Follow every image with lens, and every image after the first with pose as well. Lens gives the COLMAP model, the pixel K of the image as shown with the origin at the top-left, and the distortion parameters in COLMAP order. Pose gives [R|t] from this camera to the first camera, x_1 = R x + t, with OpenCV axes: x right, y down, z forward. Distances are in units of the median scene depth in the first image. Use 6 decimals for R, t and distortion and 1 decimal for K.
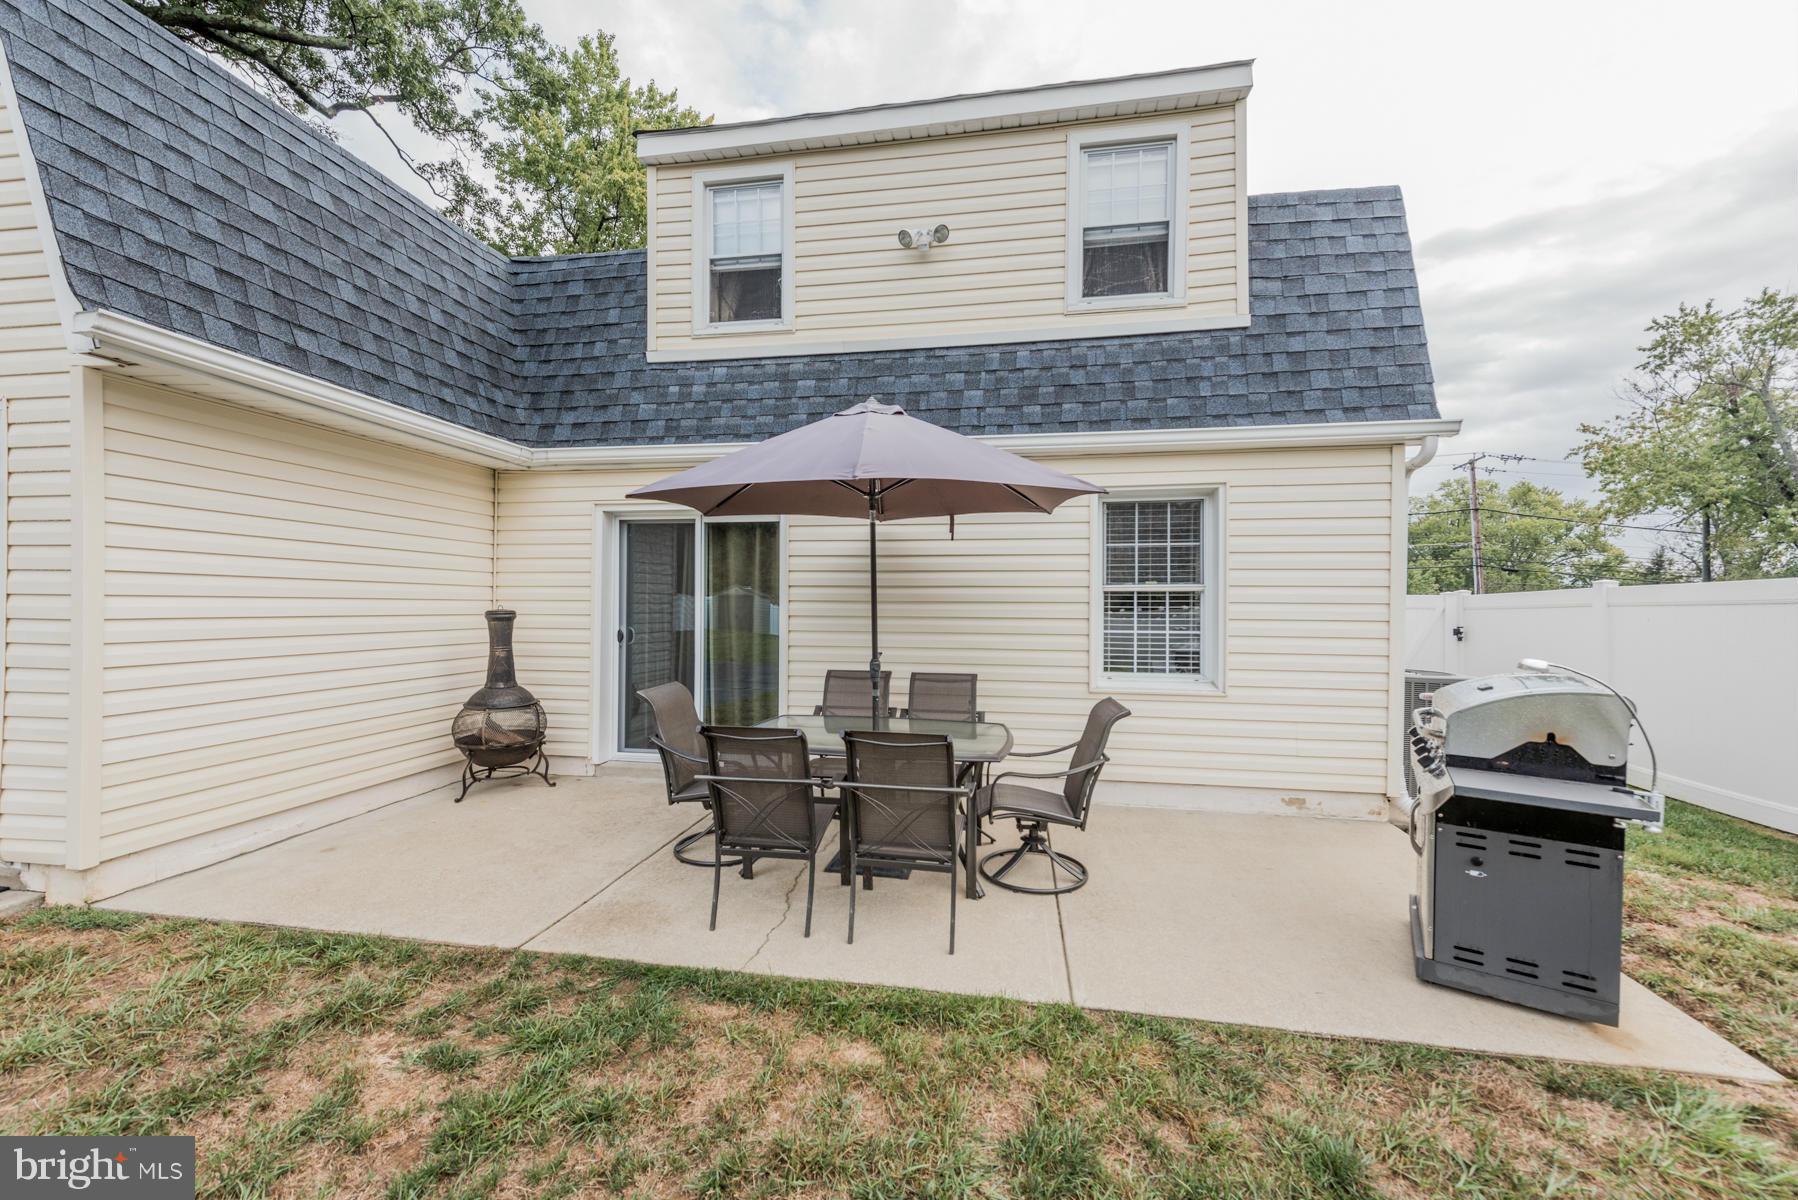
lens RADIAL K [[703.9, 0, 901.0], [0, 703.9, 605.6], [0, 0, 1]] dist [0.017541, -0.005929]
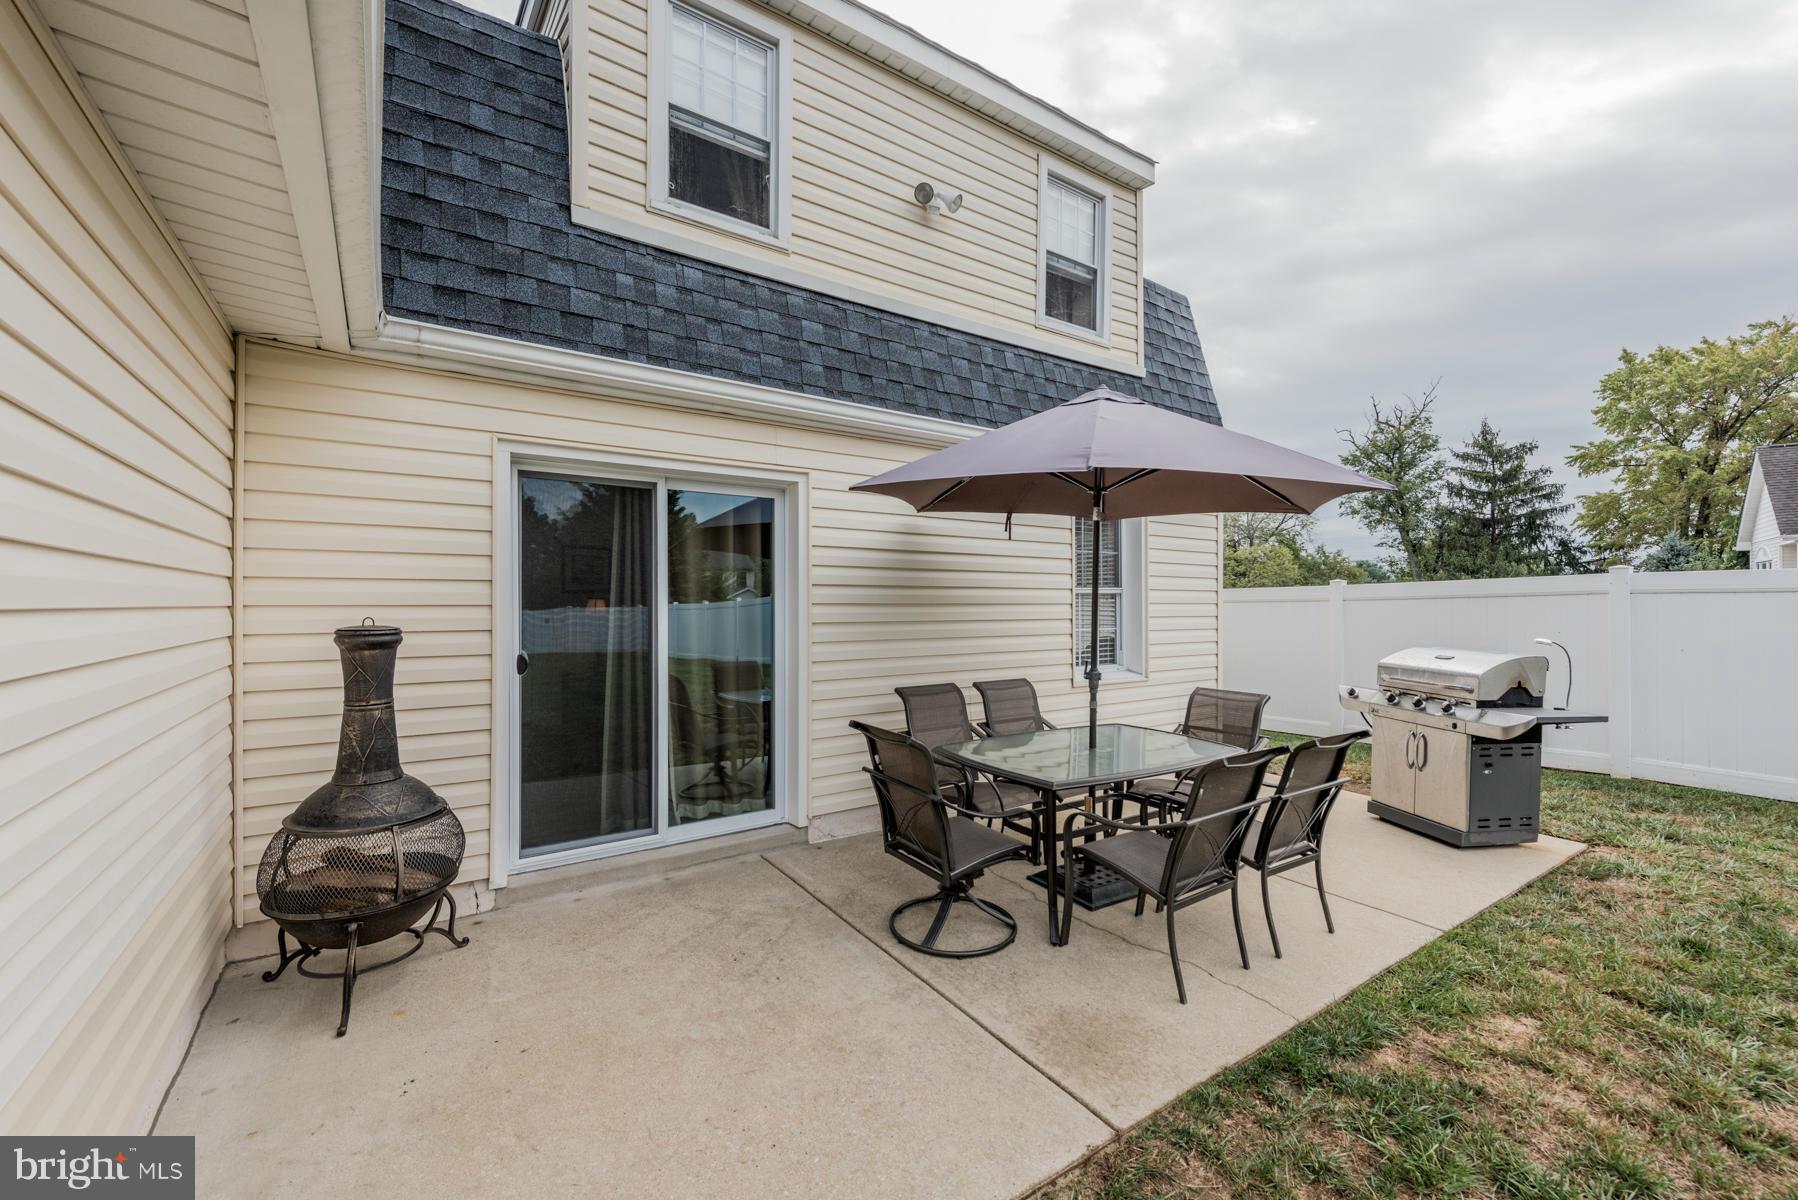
lens RADIAL K [[726.3, 0, 901.2], [0, 726.3, 605.9], [0, 0, 1]] dist [0.012526, -0.007041]
pose [[0.716989, -0.008467, 0.697033, -0.653586], [0.003274, 0.999956, 0.008780, -0.011791], [-0.697076, -0.004013, 0.716986, 0.364841]]
